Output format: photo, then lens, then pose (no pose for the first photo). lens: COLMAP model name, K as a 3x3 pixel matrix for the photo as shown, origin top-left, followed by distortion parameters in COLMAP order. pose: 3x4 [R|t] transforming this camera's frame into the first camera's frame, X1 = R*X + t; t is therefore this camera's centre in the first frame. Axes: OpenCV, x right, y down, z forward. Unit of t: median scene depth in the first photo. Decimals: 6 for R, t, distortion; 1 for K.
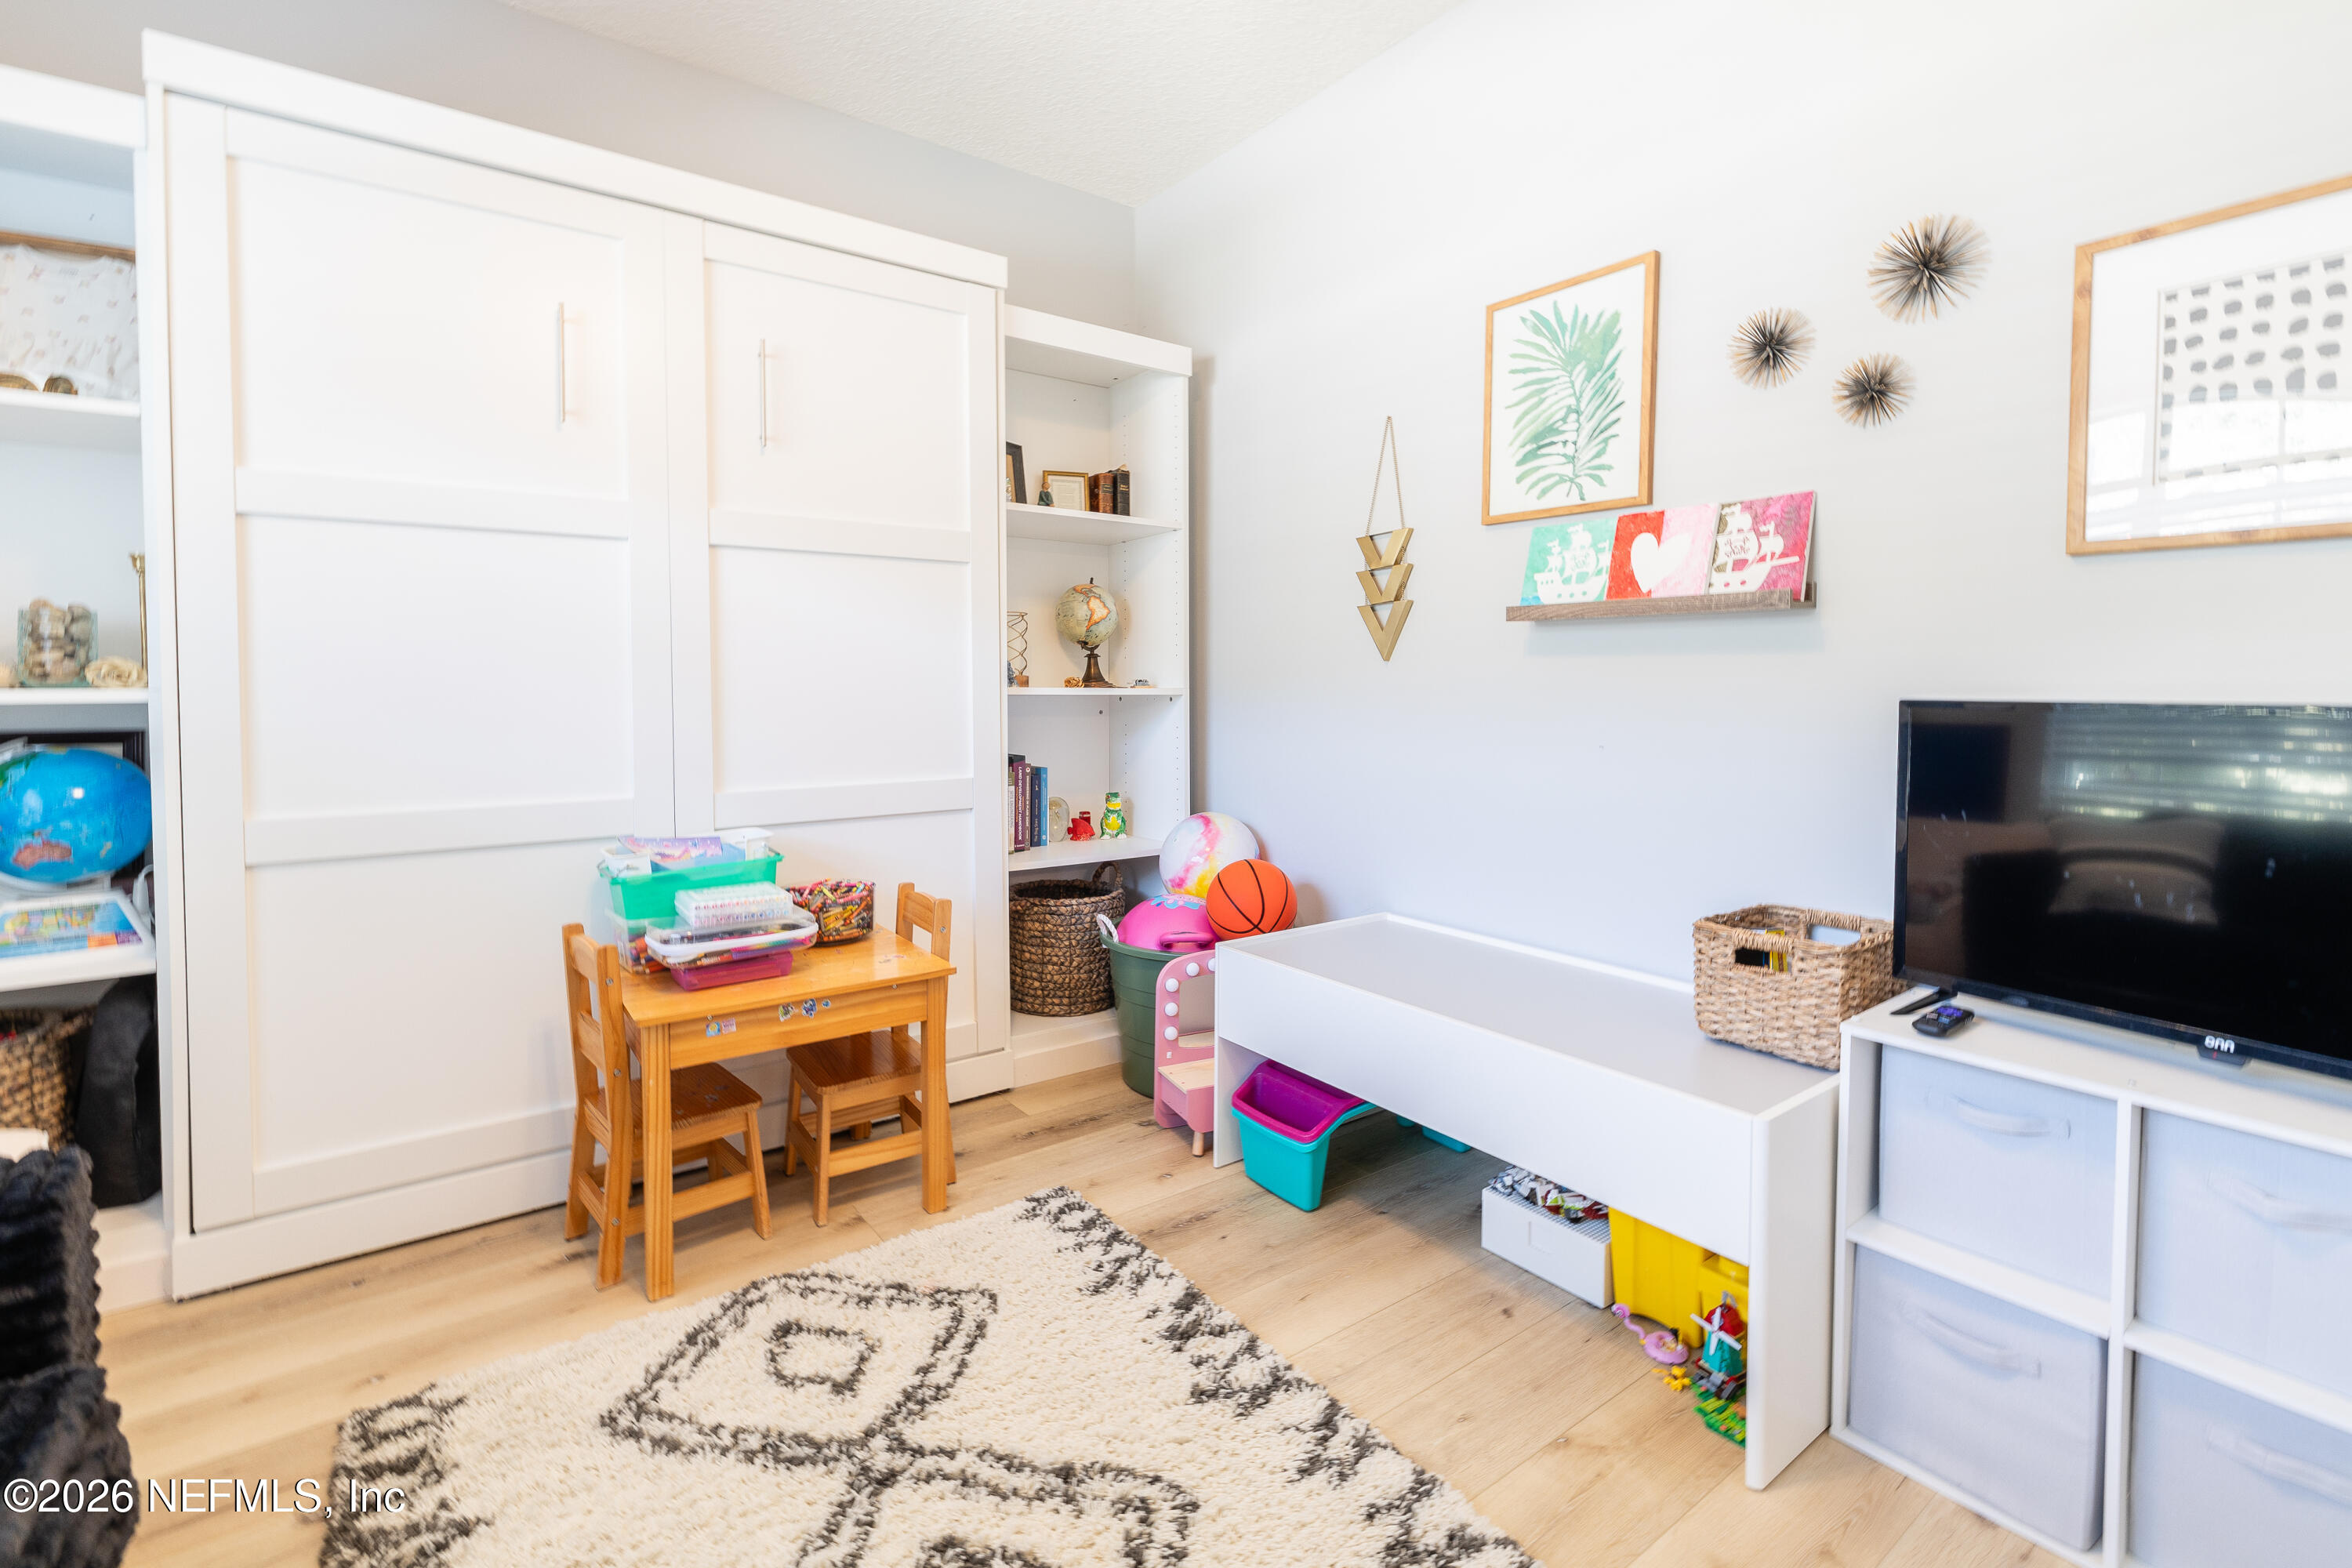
lens RADIAL K [[1049.4, 0, 1172.9], [0, 1049.4, 701.4], [0, 0, 1]] dist [-0.000347, 0.000324]
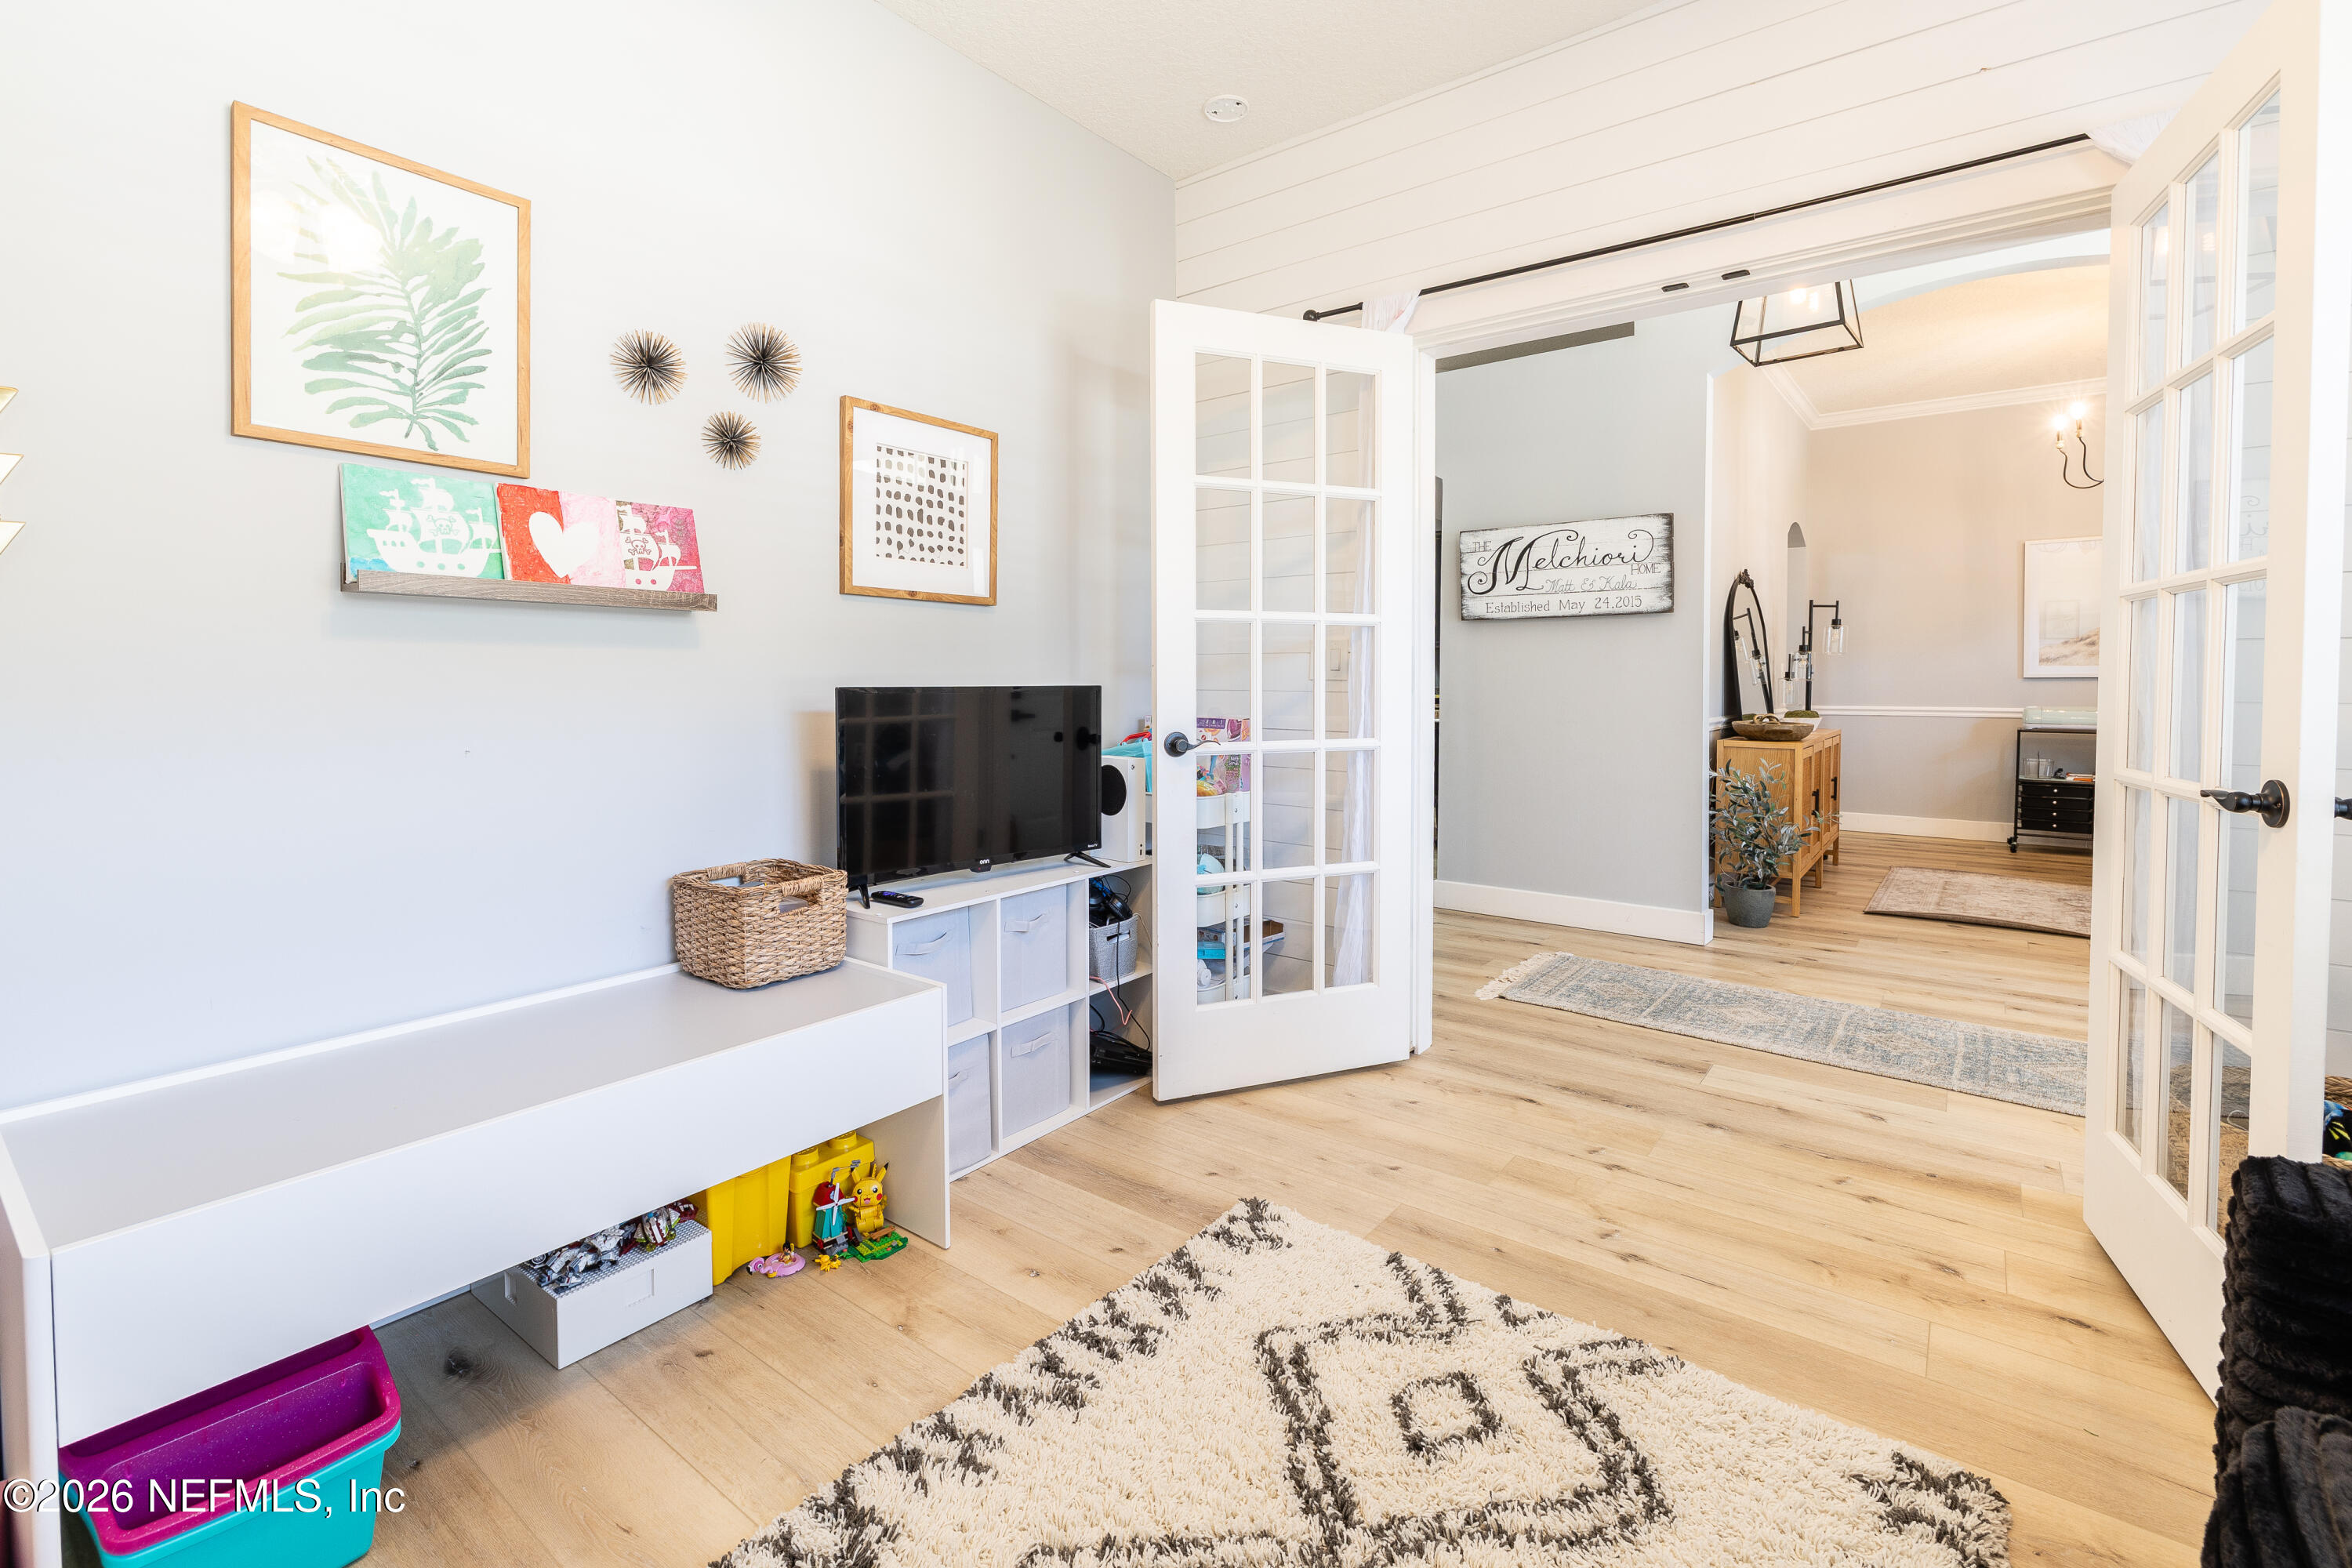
lens RADIAL K [[1057.1, 0, 1160.3], [0, 1057.1, 684.7], [0, 0, 1]] dist [-0.000718, 0.000535]
pose [[-0.276560, -0.014982, 0.960880, -0.596859], [0.010467, 0.999772, 0.018601, -0.021224], [-0.960940, 0.015201, -0.276340, 0.749385]]
